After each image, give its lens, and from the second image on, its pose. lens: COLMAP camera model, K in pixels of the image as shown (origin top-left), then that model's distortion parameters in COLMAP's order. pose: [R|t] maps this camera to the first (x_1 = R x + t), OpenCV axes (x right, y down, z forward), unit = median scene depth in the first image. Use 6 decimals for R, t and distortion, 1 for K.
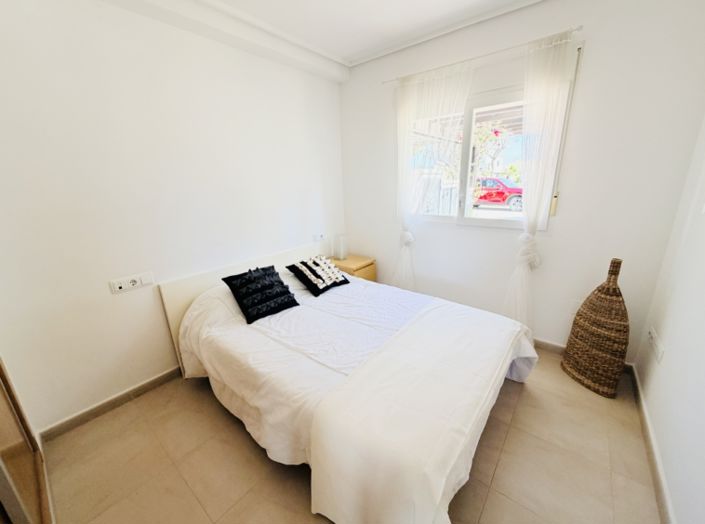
lens RADIAL K [[279.7, 0, 355.0], [0, 279.7, 264.9], [0, 0, 1]] dist [-0.002487, -0.000625]
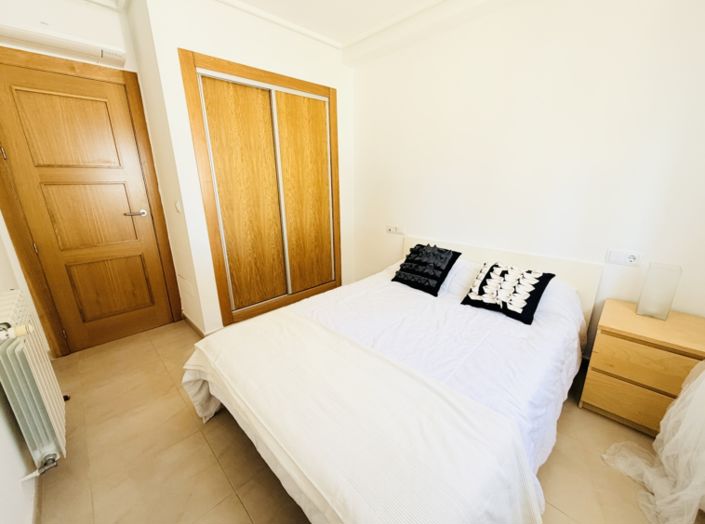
lens RADIAL K [[279.7, 0, 354.8], [0, 279.7, 259.6], [0, 0, 1]] dist [-0.002487, -0.000625]
pose [[-0.108717, 0.300479, -0.947572, 0.730021], [-0.260462, 0.911310, 0.318863, -0.209196], [0.959344, 0.281472, -0.020812, 0.795038]]
